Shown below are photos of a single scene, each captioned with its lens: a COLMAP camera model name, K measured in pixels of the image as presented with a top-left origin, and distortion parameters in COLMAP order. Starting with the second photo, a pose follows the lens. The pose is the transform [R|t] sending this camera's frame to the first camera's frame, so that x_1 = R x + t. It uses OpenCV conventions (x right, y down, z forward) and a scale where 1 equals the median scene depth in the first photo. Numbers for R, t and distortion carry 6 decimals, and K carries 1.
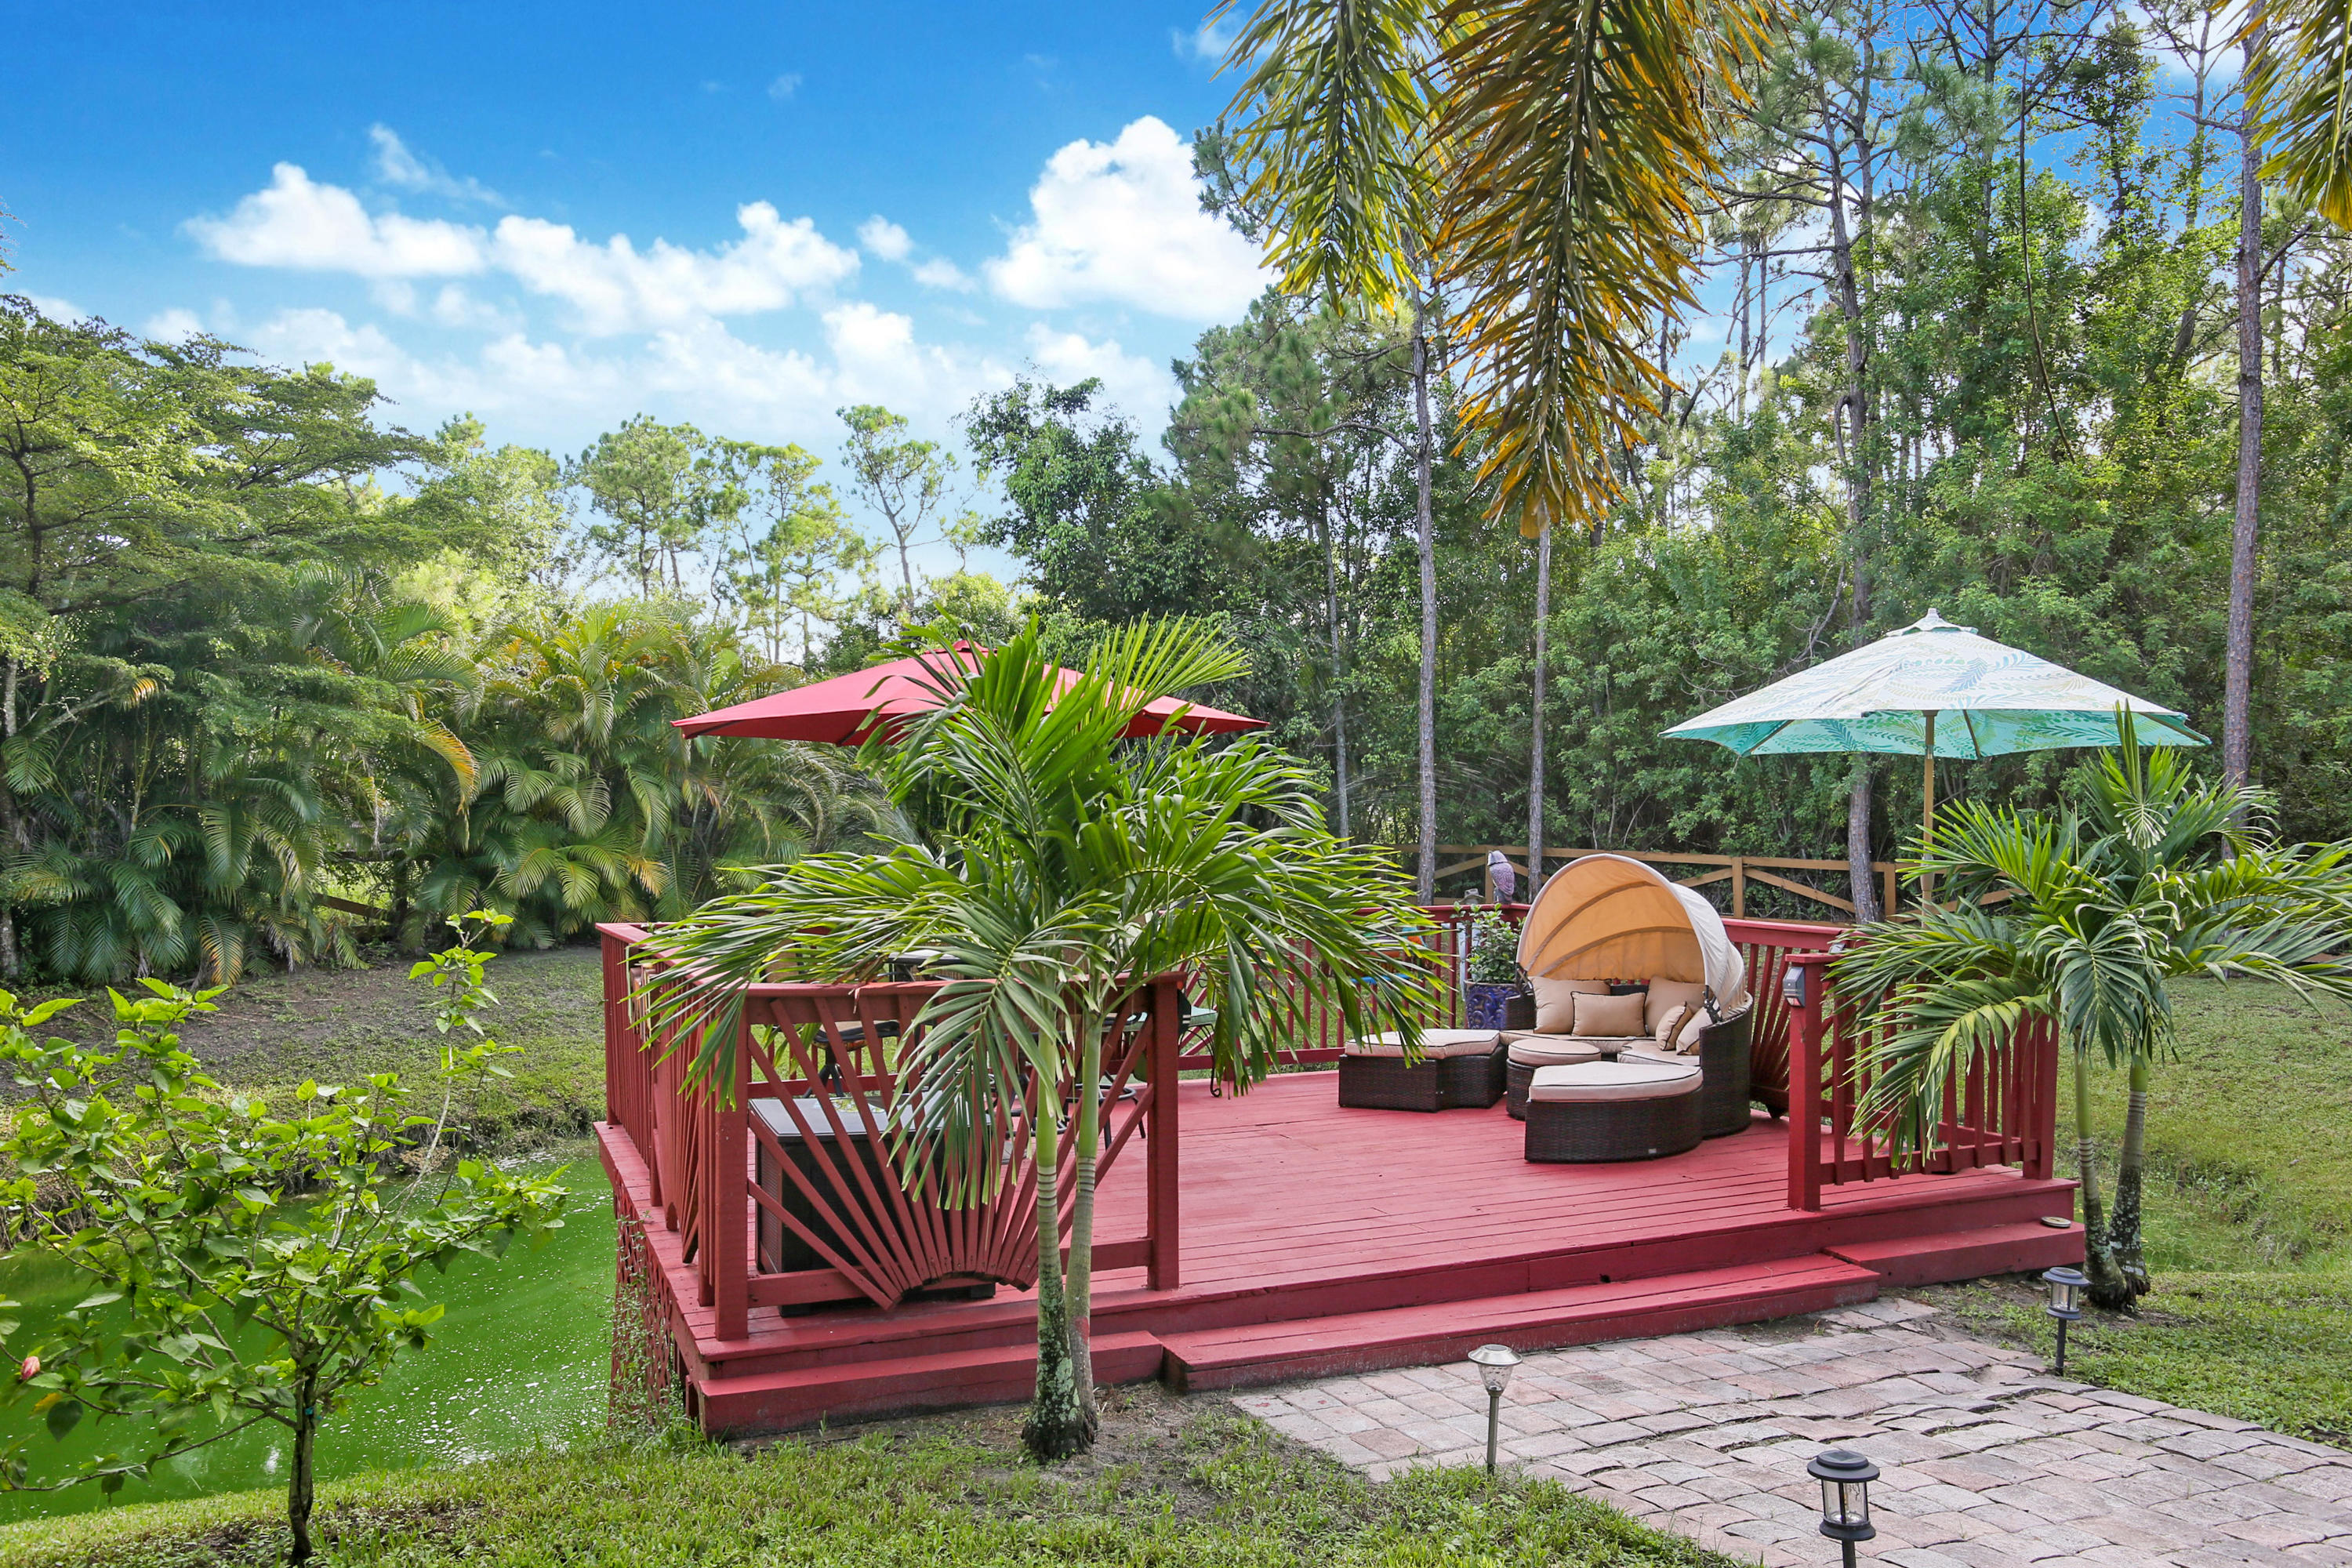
lens RADIAL K [[1678.2, 0, 1174.7], [0, 1678.2, 833.8], [0, 0, 1]] dist [-0.035414, 0.006968]
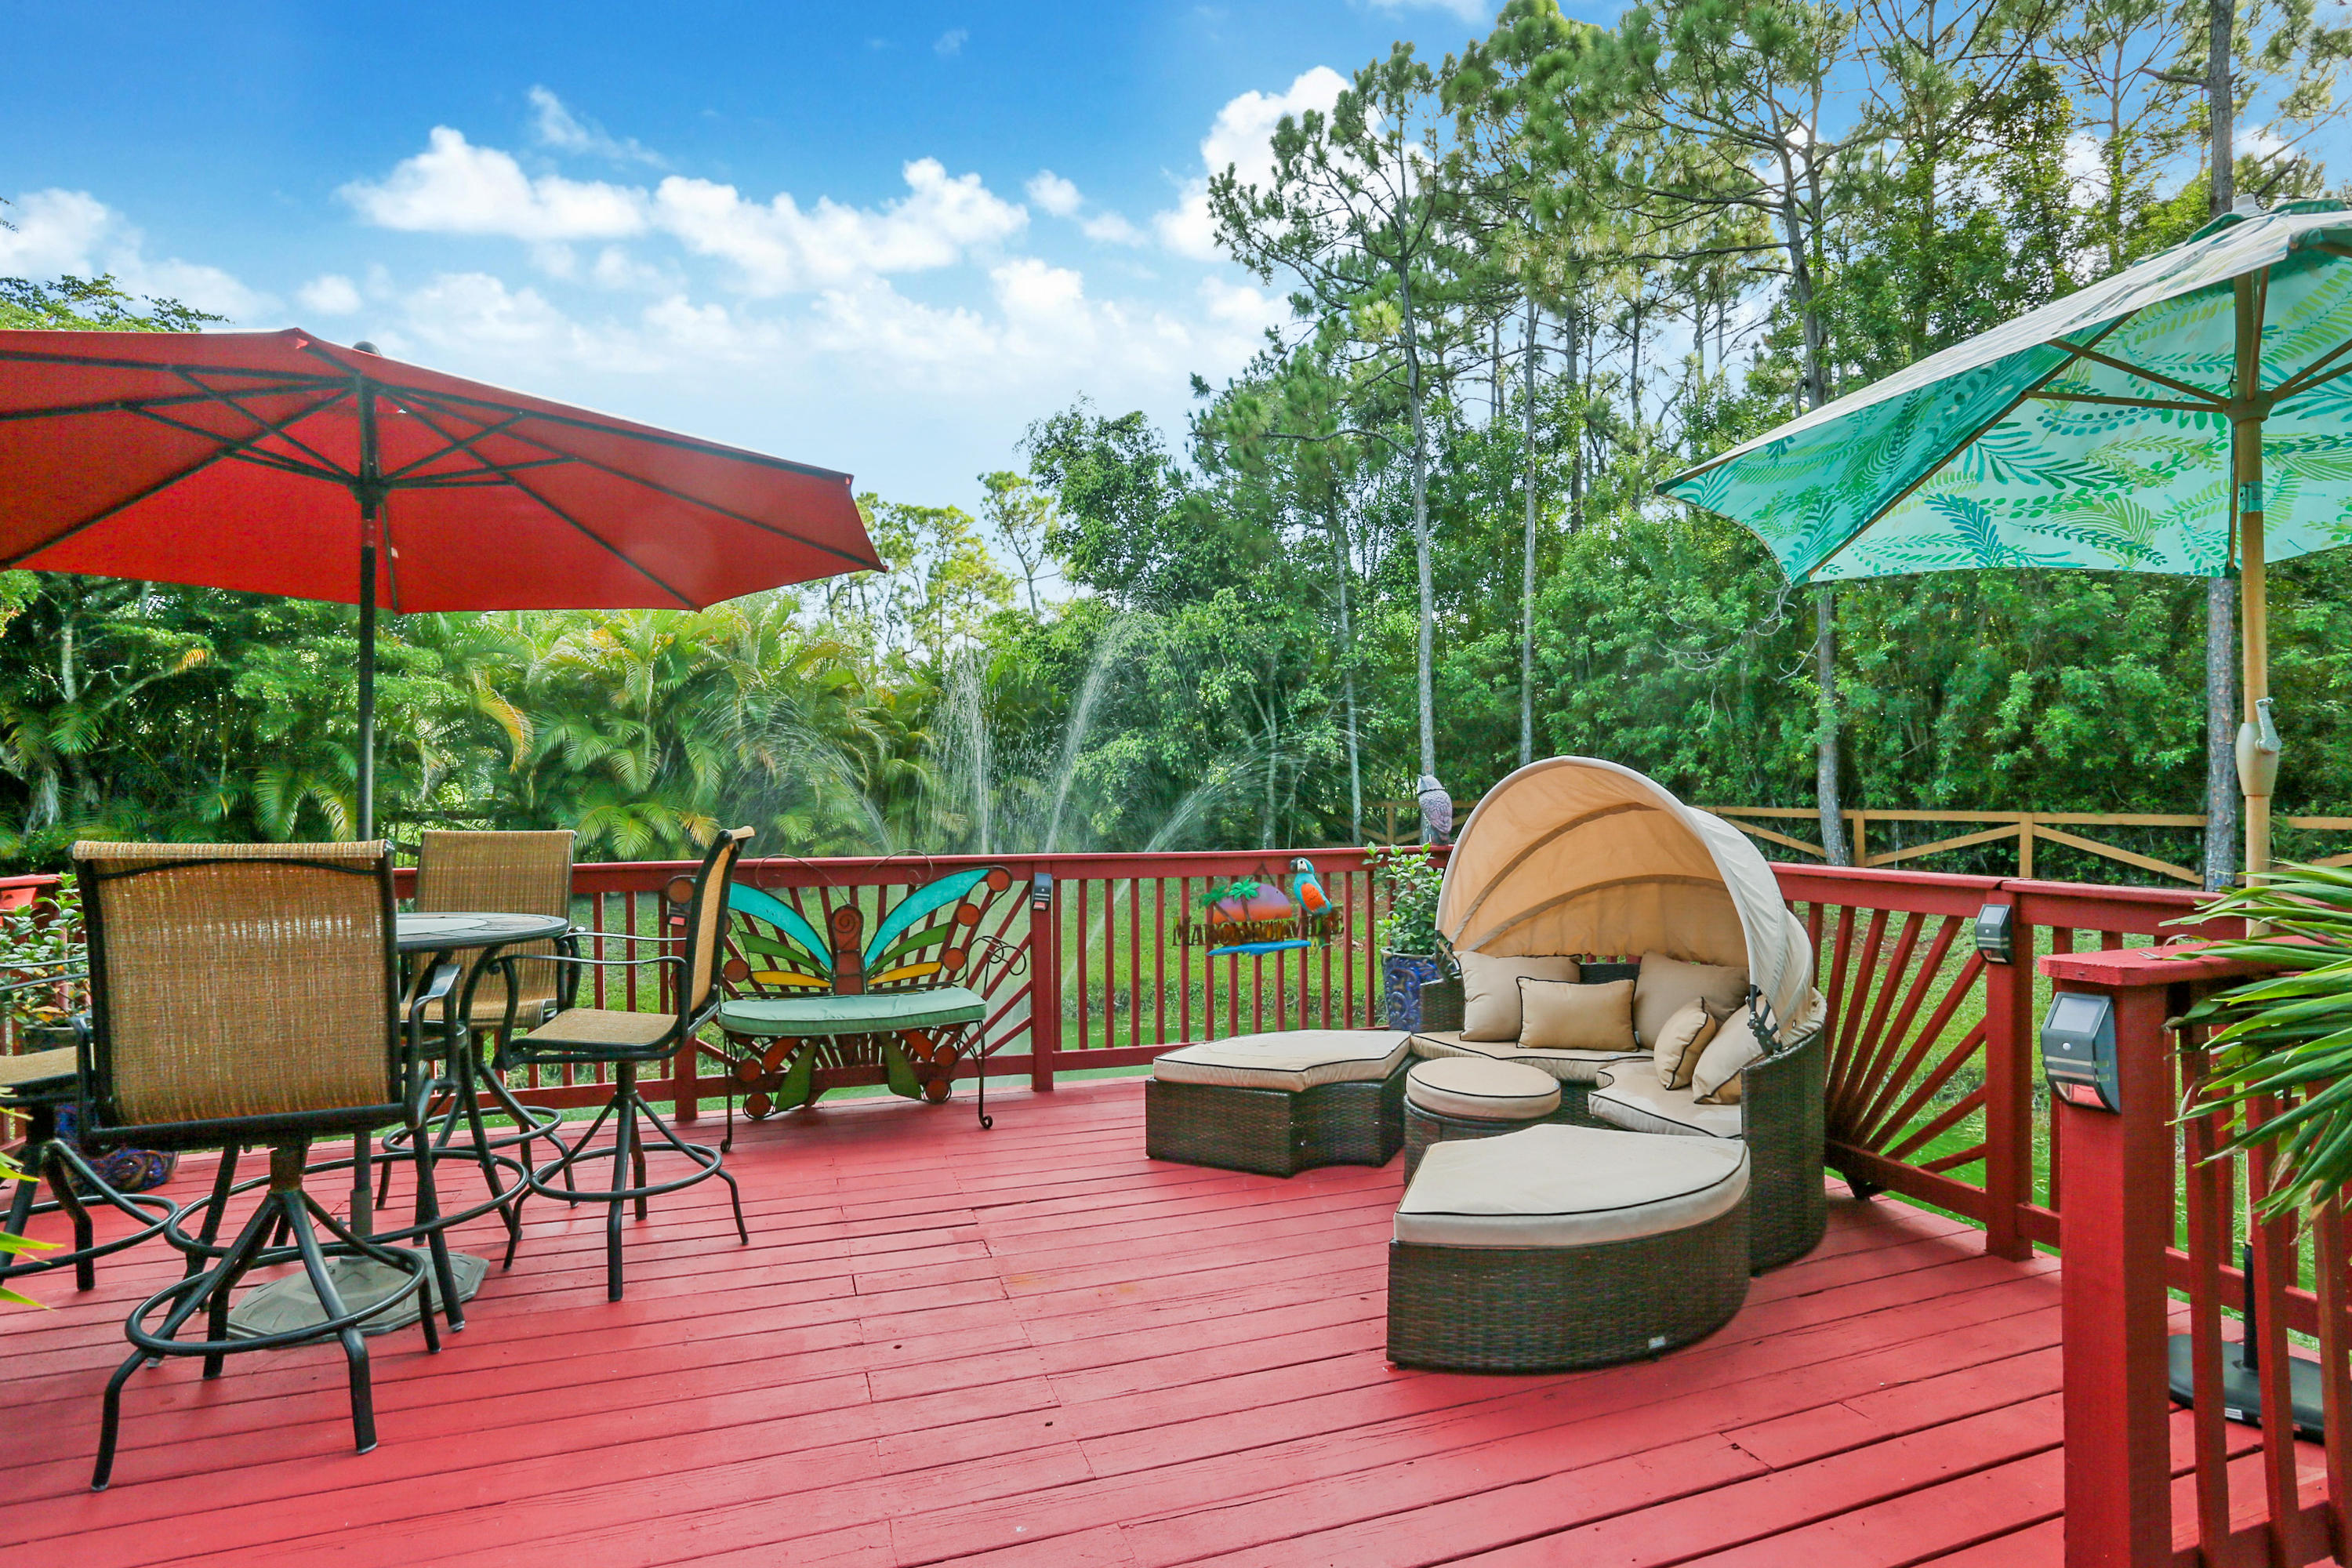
lens RADIAL K [[1145.7, 0, 1190.3], [0, 1145.7, 780.4], [0, 0, 1]] dist [-0.072114, 0.029743]
pose [[0.995848, -0.011821, -0.090258, 0.066183], [0.009532, 0.999623, -0.025755, 0.012487], [0.090528, 0.024787, 0.995585, 0.240161]]
